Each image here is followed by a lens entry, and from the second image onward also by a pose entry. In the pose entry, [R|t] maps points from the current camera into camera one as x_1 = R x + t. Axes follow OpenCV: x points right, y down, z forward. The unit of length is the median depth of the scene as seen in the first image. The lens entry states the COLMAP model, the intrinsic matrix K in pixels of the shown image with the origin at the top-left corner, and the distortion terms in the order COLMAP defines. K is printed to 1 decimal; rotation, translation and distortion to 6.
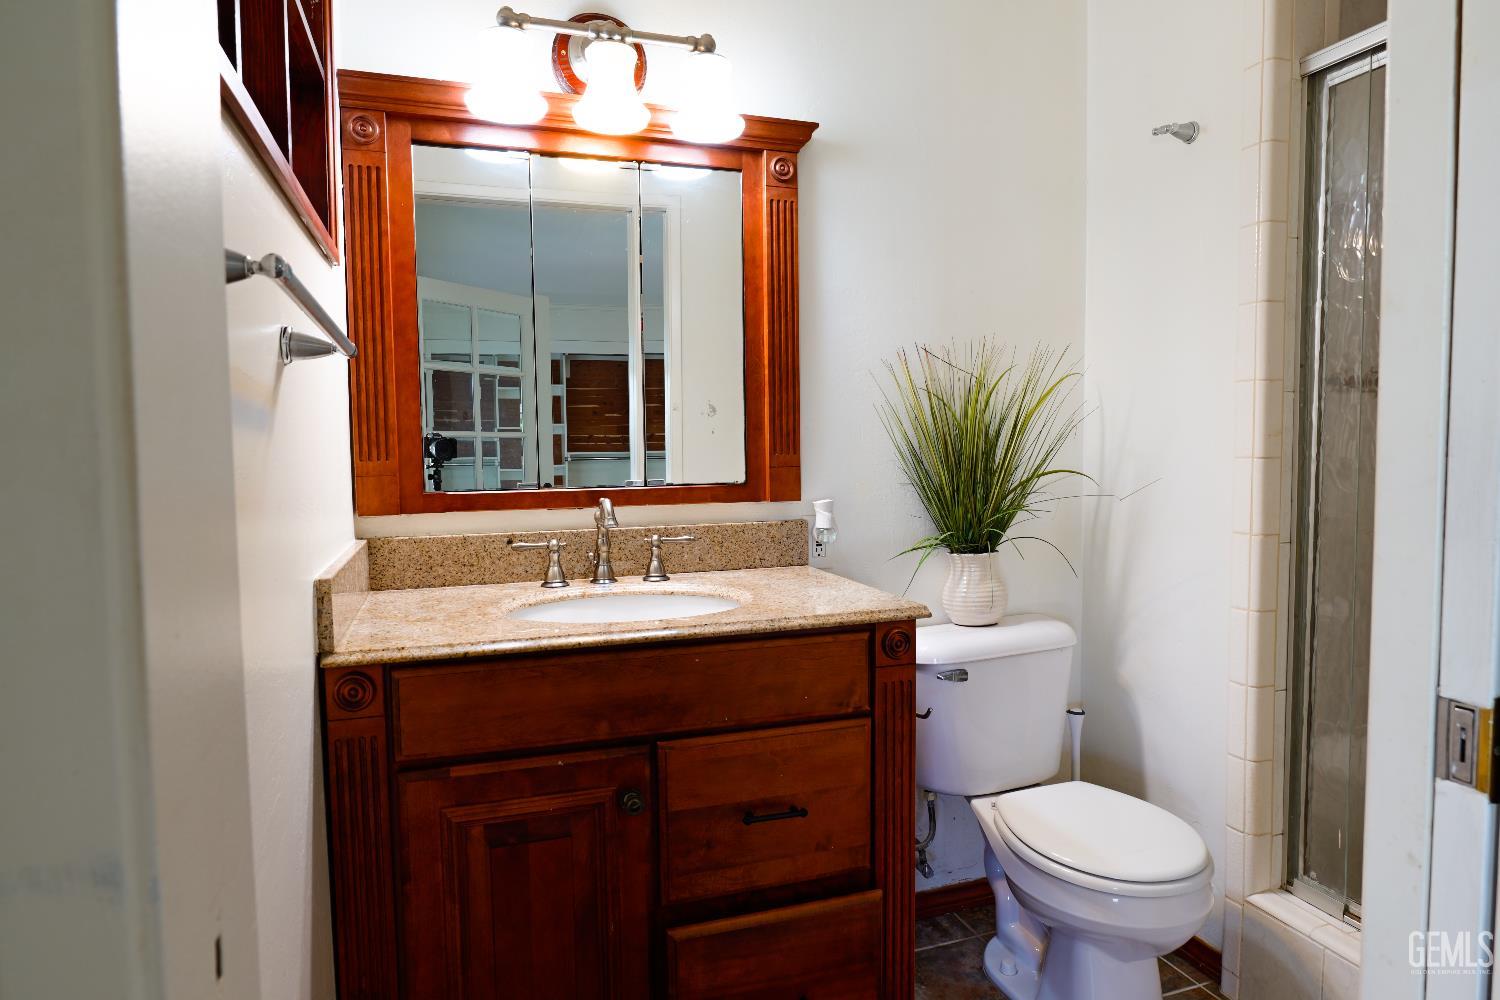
lens RADIAL K [[873.4, 0, 750.0], [0, 873.4, 496.0], [0, 0, 1]] dist [-0.028256, 0.012971]
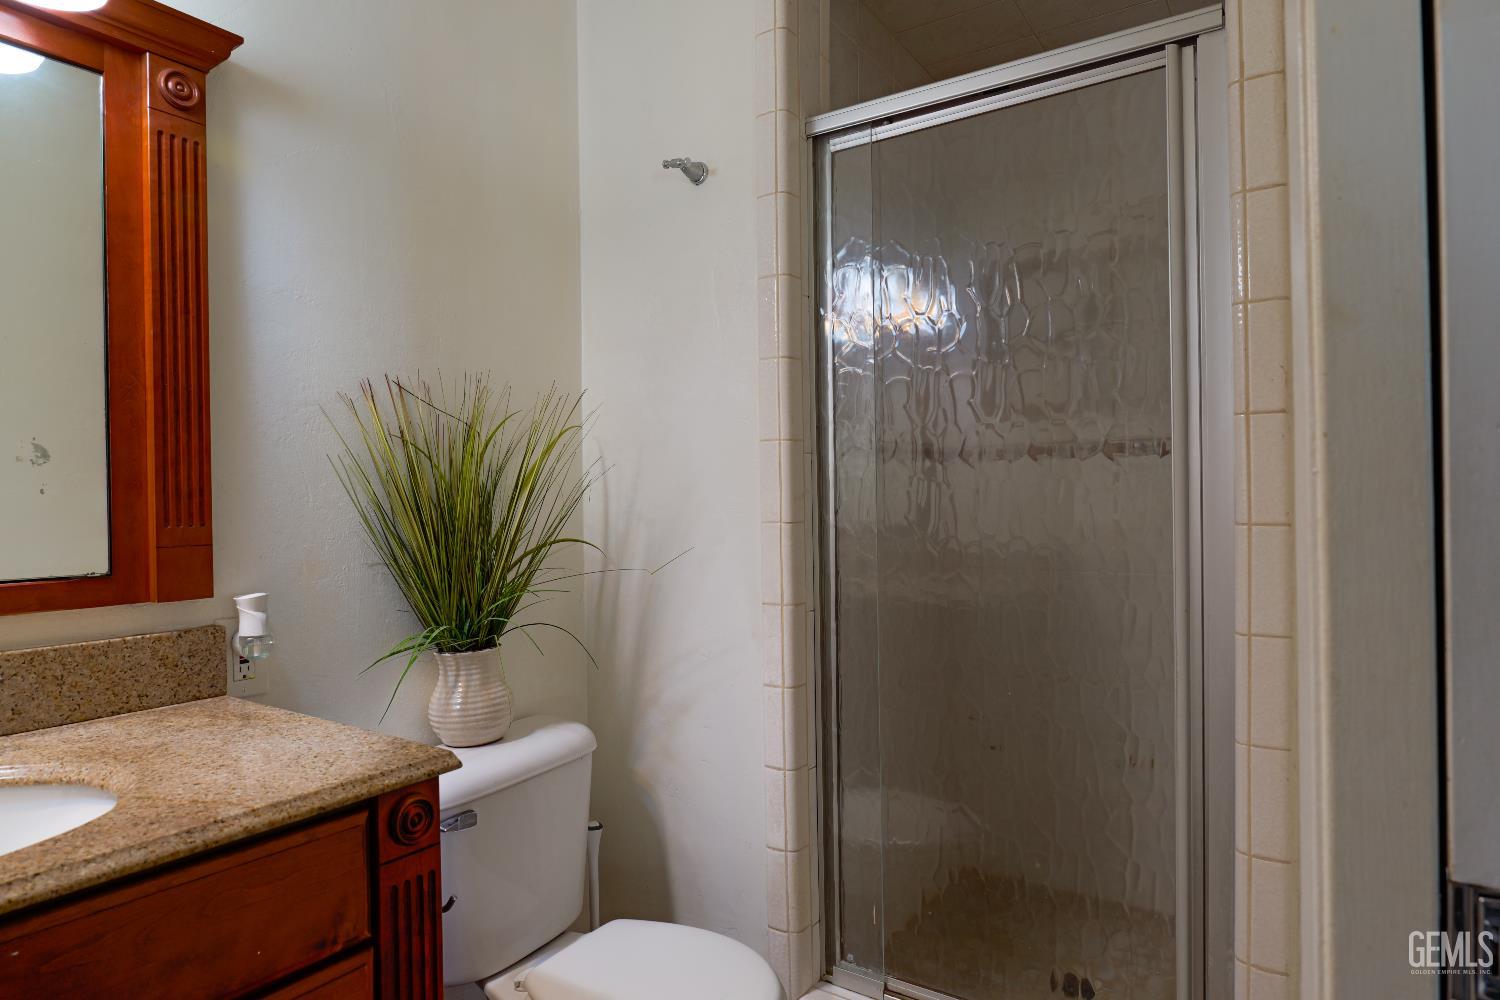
lens RADIAL K [[873.4, 0, 747.5], [0, 873.4, 504.8], [0, 0, 1]] dist [-0.028256, 0.012971]
pose [[0.792945, -0.001356, 0.609291, -0.019482], [0.038217, 0.998139, -0.047515, -0.017869], [-0.608093, 0.060962, 0.791522, 0.248601]]
